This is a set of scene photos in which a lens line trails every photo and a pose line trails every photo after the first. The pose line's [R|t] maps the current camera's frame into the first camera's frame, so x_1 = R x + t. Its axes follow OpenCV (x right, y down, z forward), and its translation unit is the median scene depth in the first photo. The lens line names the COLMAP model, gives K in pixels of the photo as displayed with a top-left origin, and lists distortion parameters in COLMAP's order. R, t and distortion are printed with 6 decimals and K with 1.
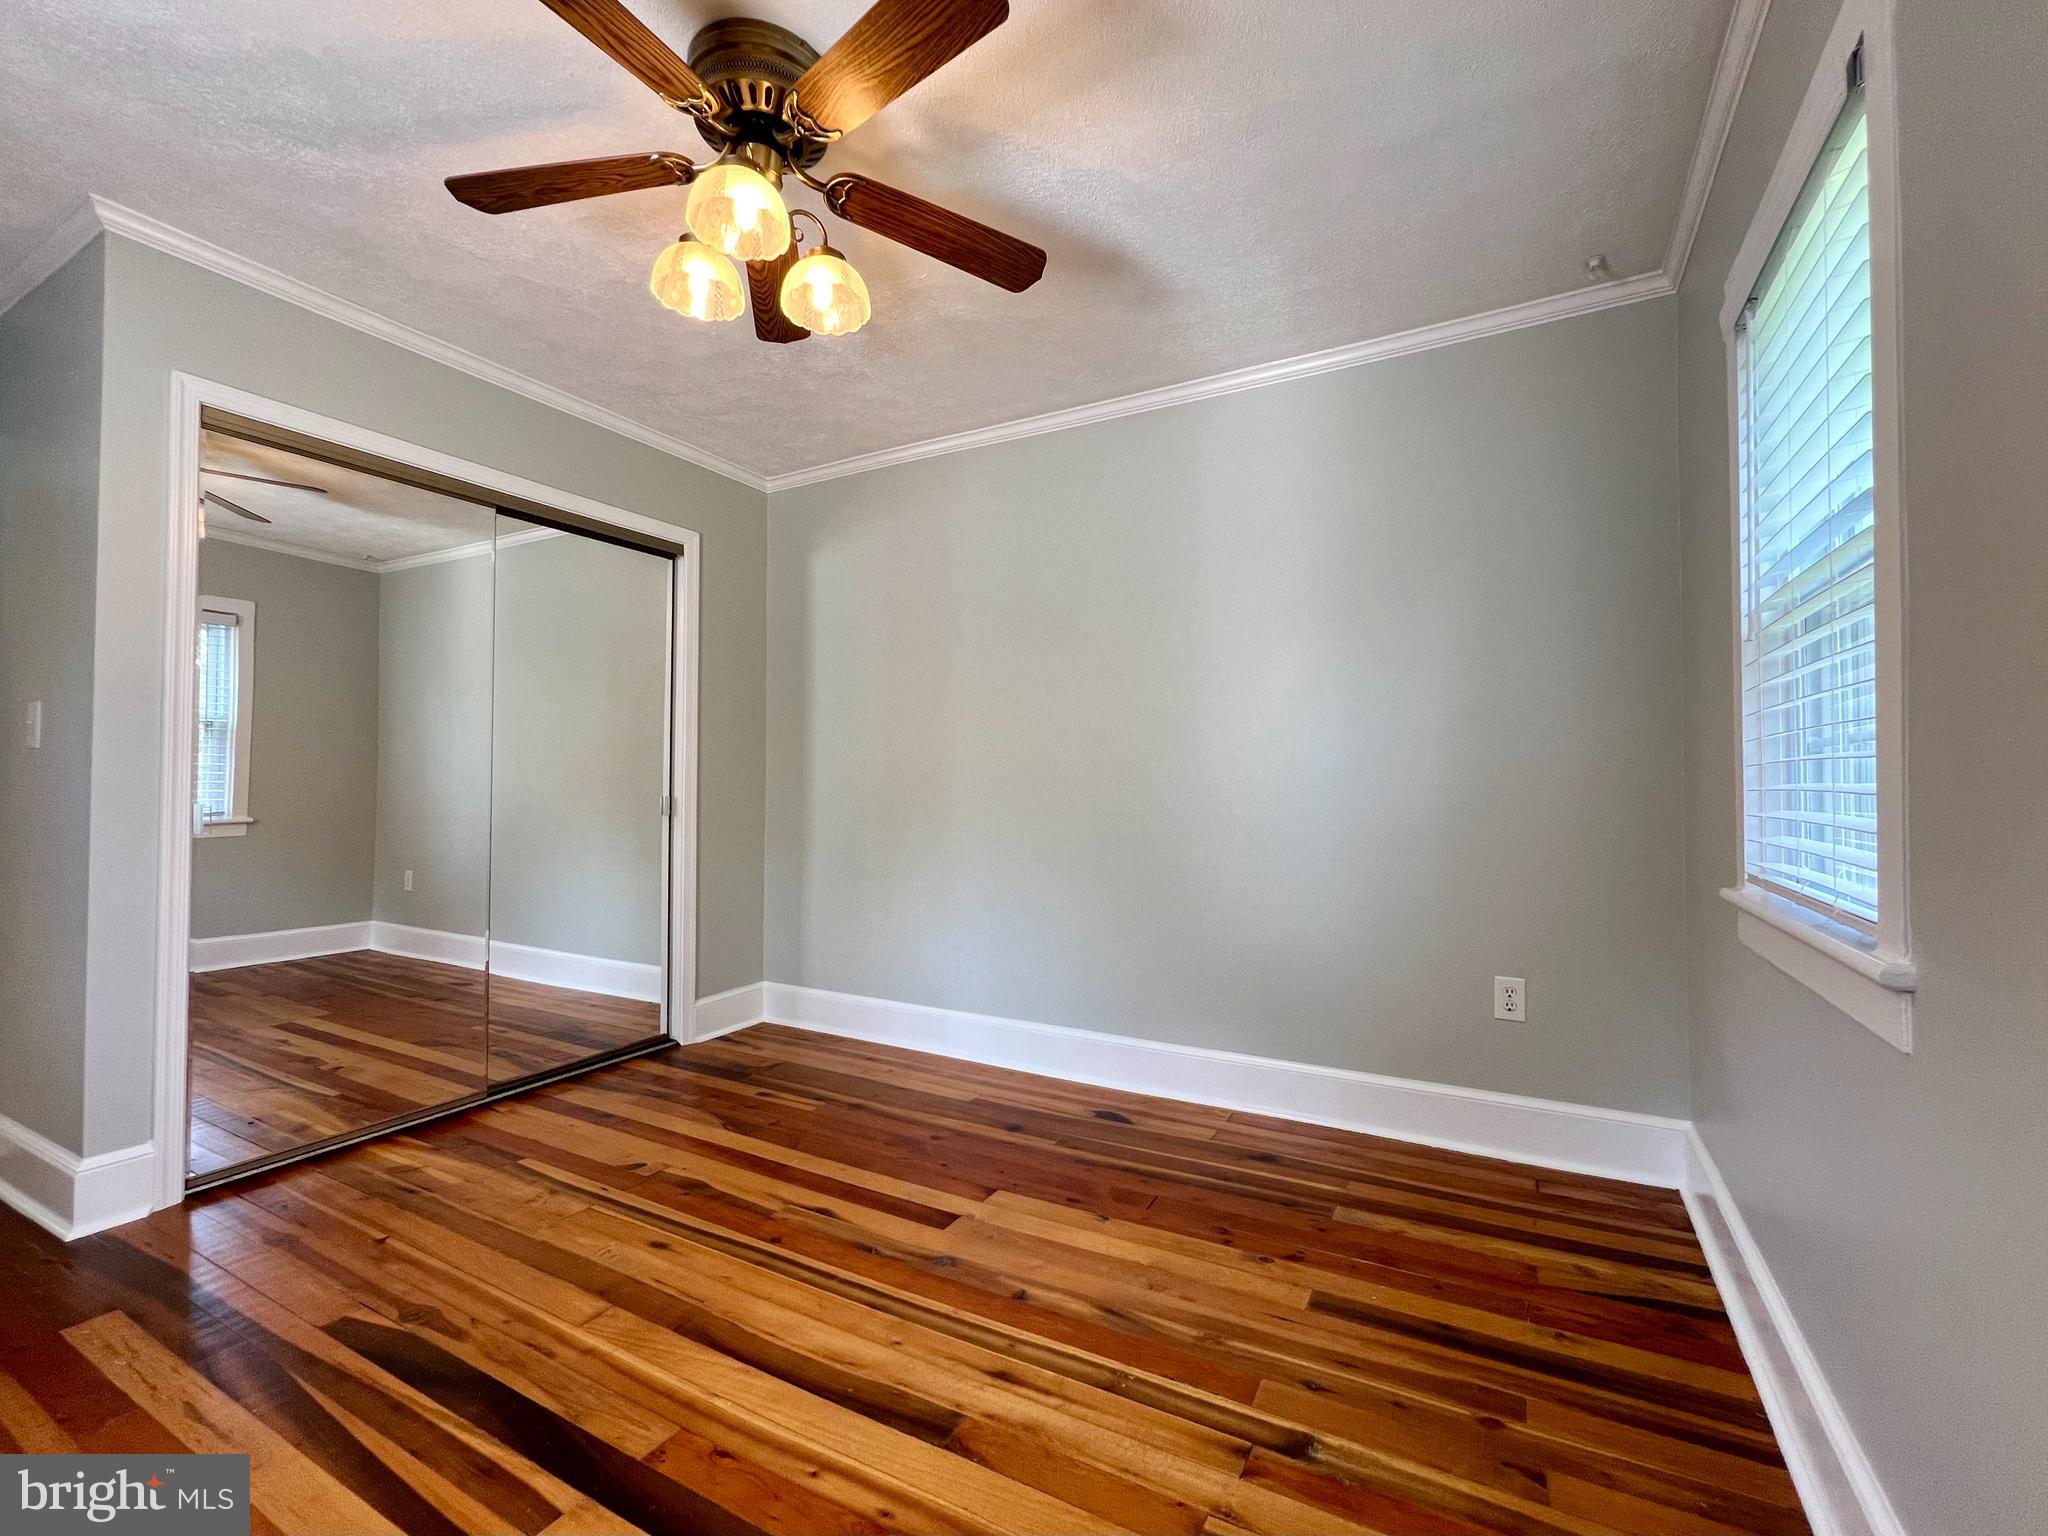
lens RADIAL K [[879.4, 0, 1024.1], [0, 879.4, 768.5], [0, 0, 1]] dist [-0.001544, -0.000016]
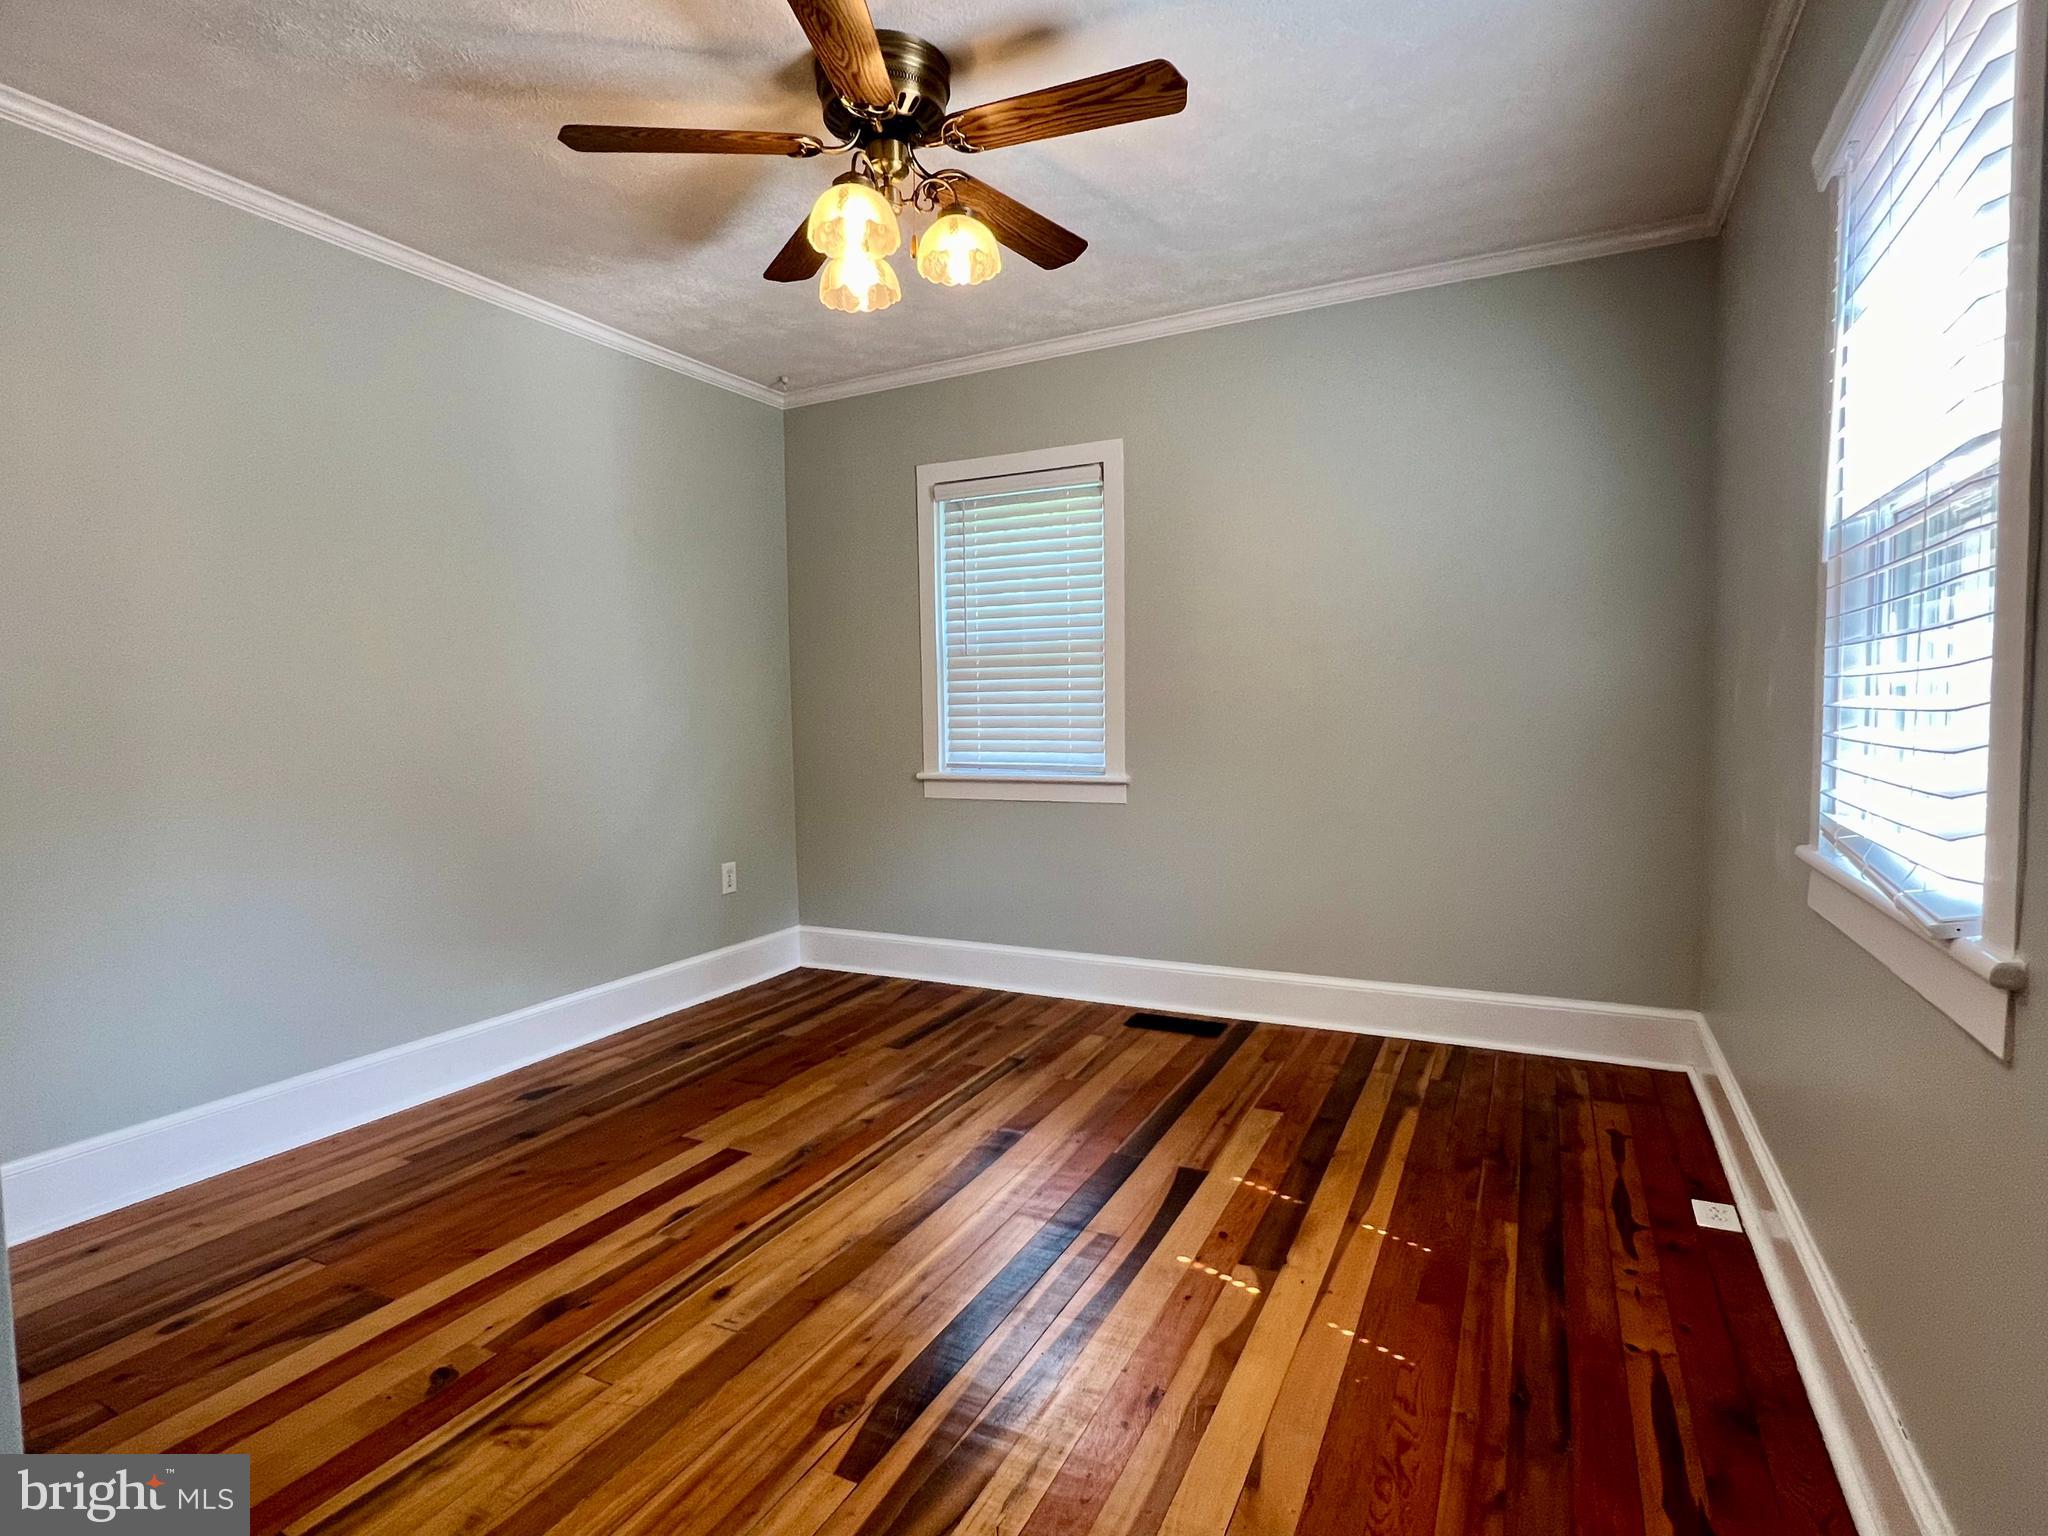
lens RADIAL K [[1022.6, 0, 1025.2], [0, 1022.6, 766.8], [0, 0, 1]] dist [-0.004038, 0.000840]
pose [[-0.032613, -0.060571, 0.997631, -1.167404], [-0.003214, 0.998163, 0.060498, -0.015529], [-0.999463, -0.001234, -0.032748, 0.634986]]
